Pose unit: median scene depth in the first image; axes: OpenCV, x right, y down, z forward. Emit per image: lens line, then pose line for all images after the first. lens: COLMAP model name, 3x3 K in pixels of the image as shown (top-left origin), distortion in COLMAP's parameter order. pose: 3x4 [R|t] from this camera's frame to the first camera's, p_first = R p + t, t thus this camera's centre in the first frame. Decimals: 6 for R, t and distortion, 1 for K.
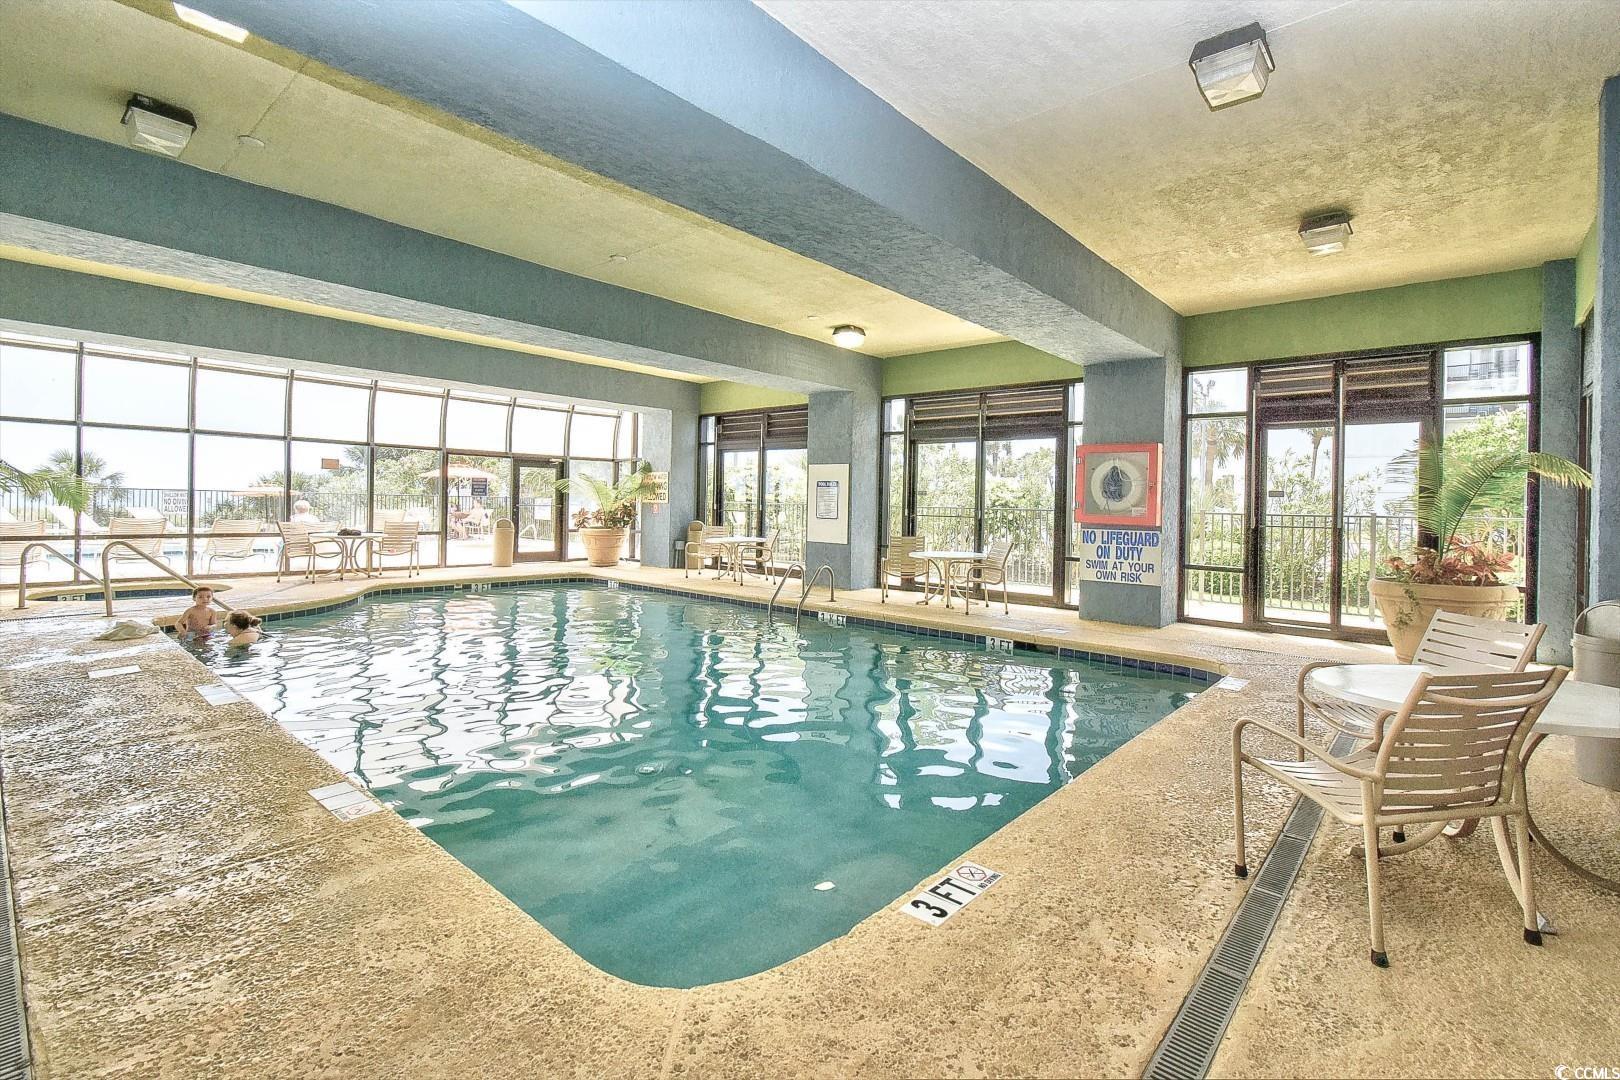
lens RADIAL K [[741.5, 0, 810.0], [0, 741.5, 509.4], [0, 0, 1]] dist [-0.057828, 0.000060]
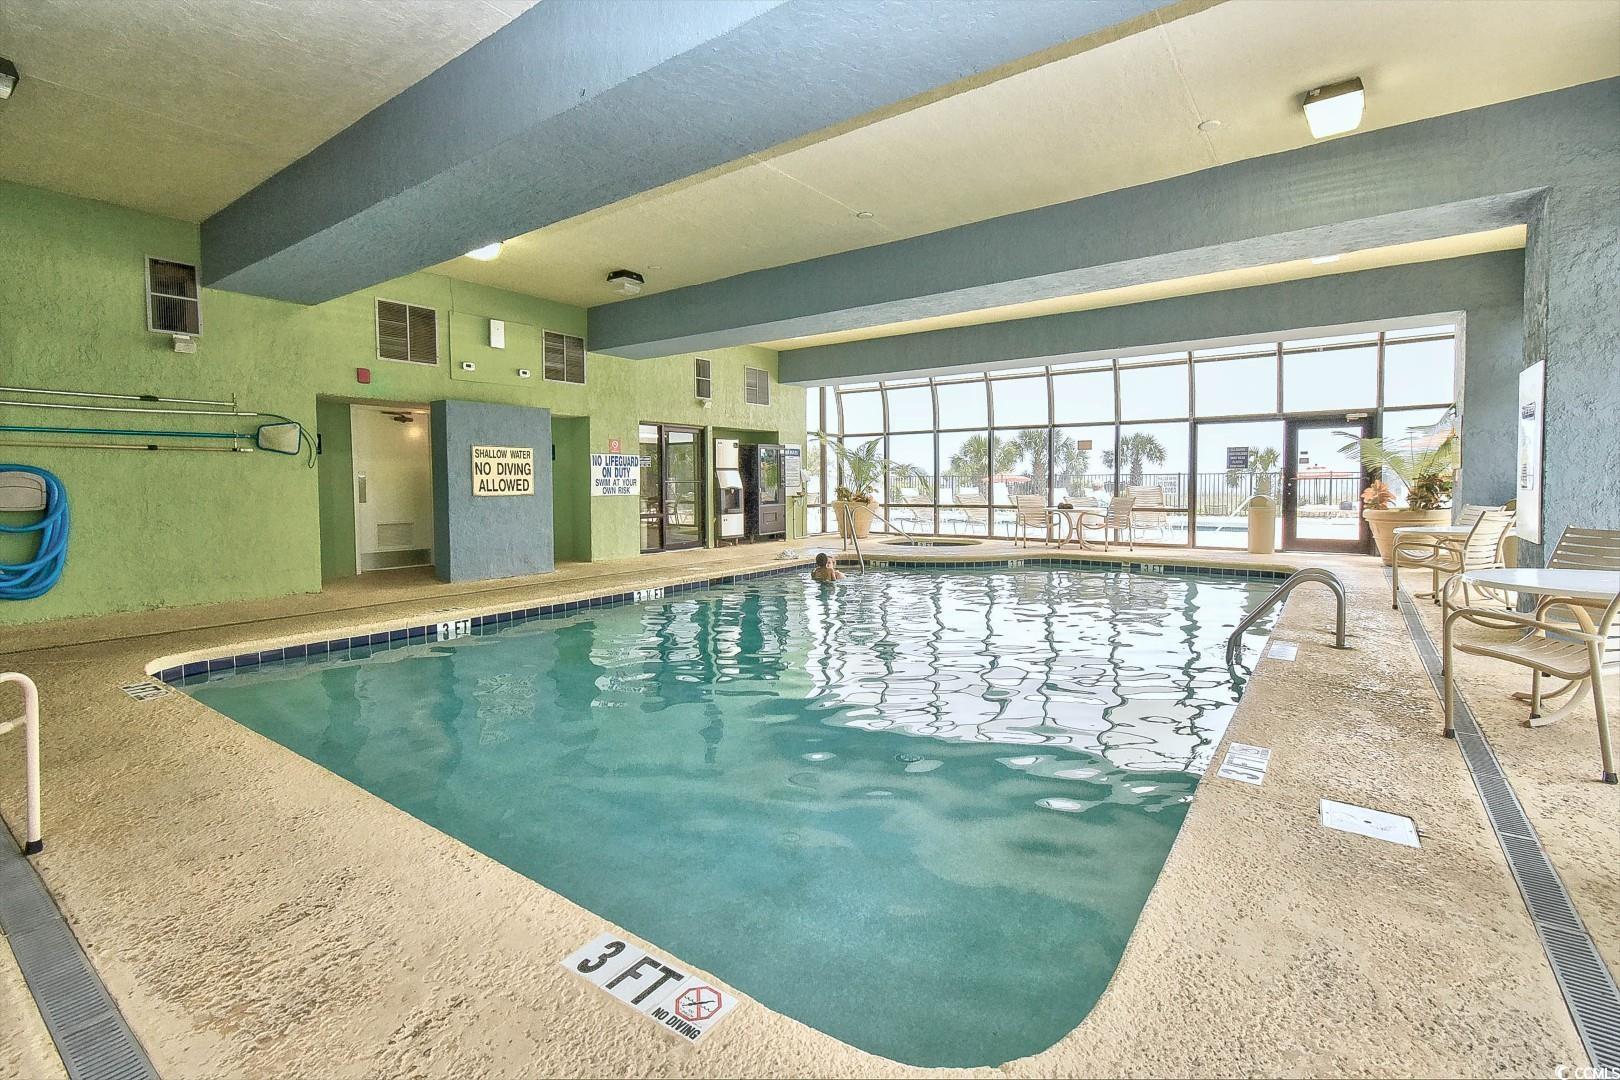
lens RADIAL K [[705.6, 0, 810.0], [0, 705.6, 540.0], [0, 0, 1]] dist [0.069263, -0.000017]
pose [[0.123825, 0.058999, -0.990549, 0.394884], [0.008441, 0.998132, 0.060506, 0.011863], [0.992268, -0.015853, 0.123096, 0.459721]]
